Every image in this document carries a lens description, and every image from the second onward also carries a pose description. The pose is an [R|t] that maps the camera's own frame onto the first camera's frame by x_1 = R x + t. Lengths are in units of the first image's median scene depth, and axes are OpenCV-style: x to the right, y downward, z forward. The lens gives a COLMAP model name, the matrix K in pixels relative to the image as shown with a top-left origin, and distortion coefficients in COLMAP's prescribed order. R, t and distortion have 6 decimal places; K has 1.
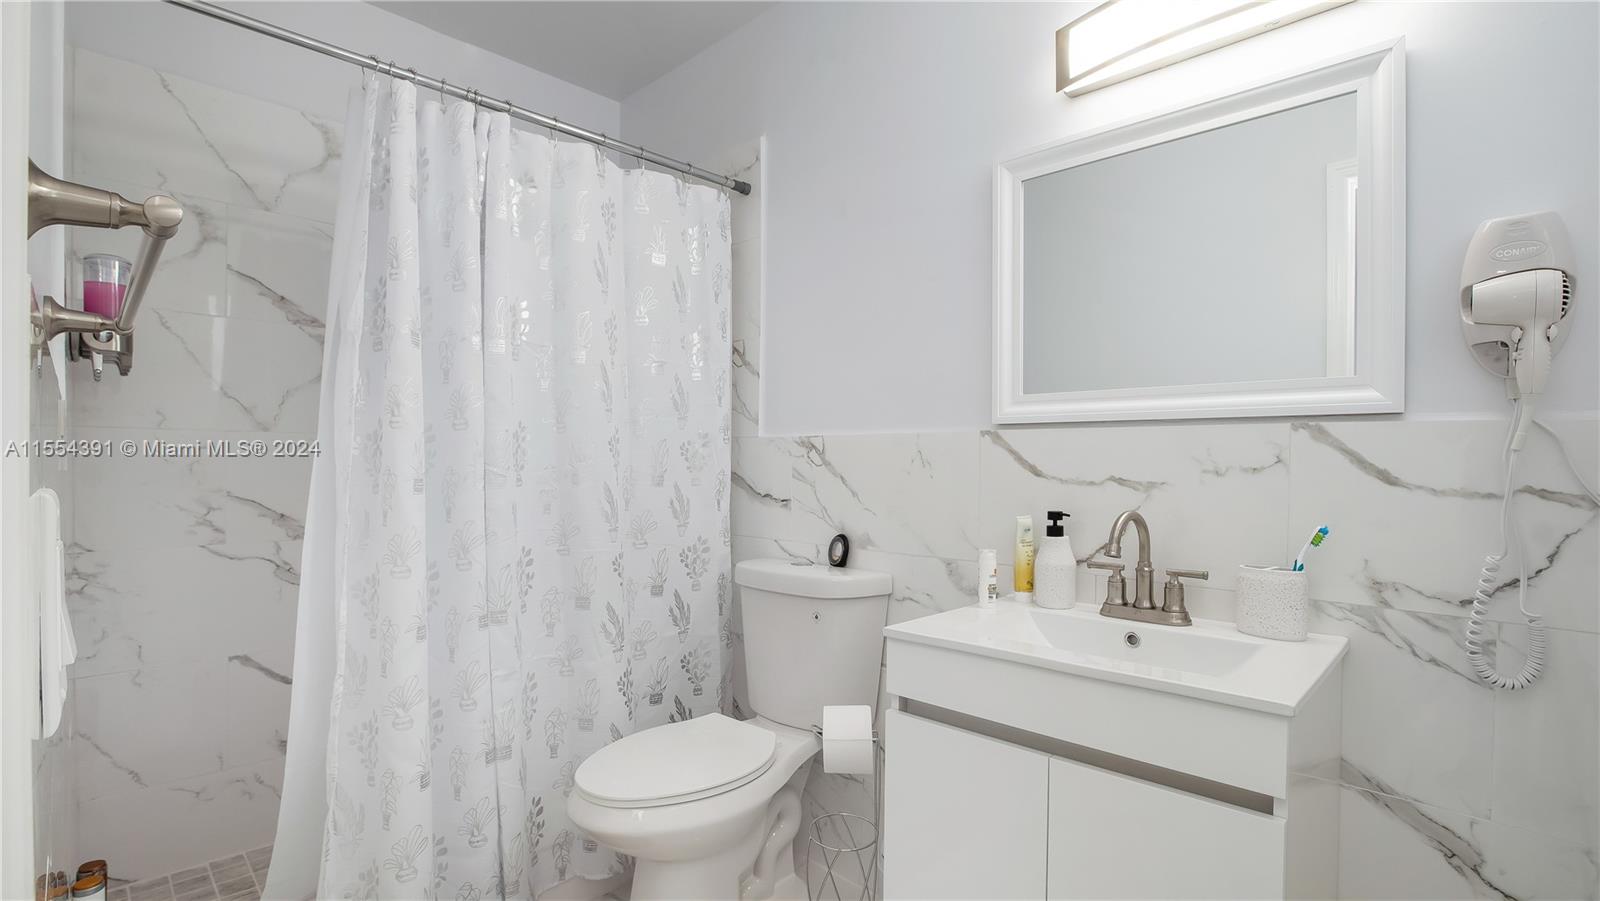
lens RADIAL K [[746.7, 0, 791.2], [0, 746.7, 453.9], [0, 0, 1]] dist [-0.018735, 0.002741]
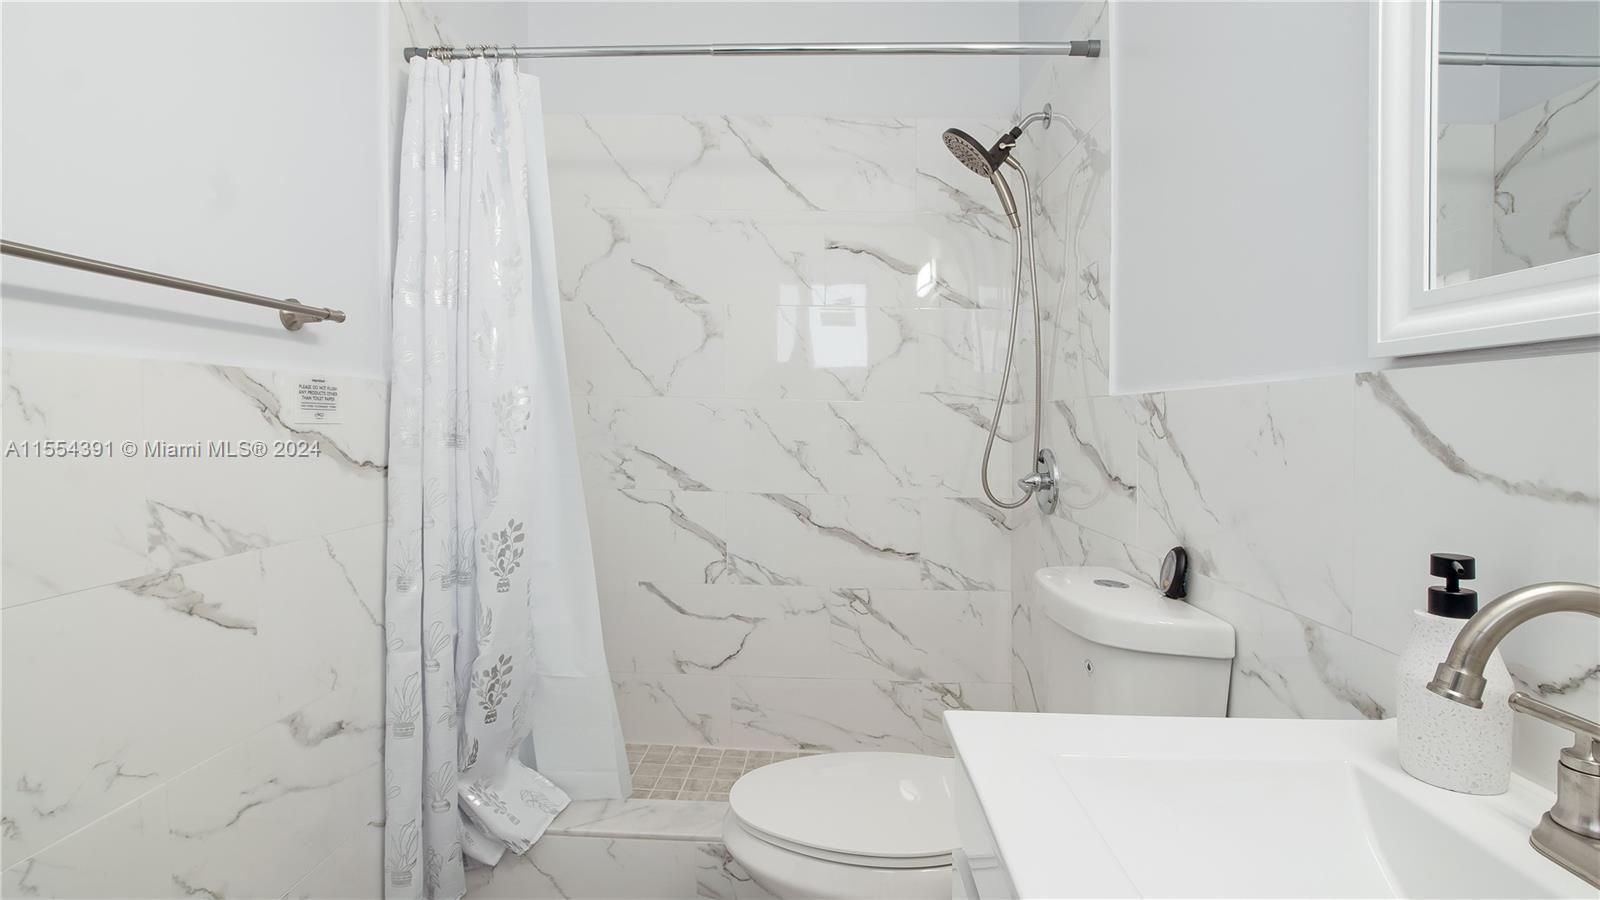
lens RADIAL K [[746.7, 0, 801.3], [0, 746.7, 436.0], [0, 0, 1]] dist [-0.018735, 0.002741]
pose [[0.687609, 0.023944, -0.725686, 0.321885], [-0.010002, 0.999674, 0.023508, 0.002349], [0.726012, -0.008906, 0.687624, 0.359651]]
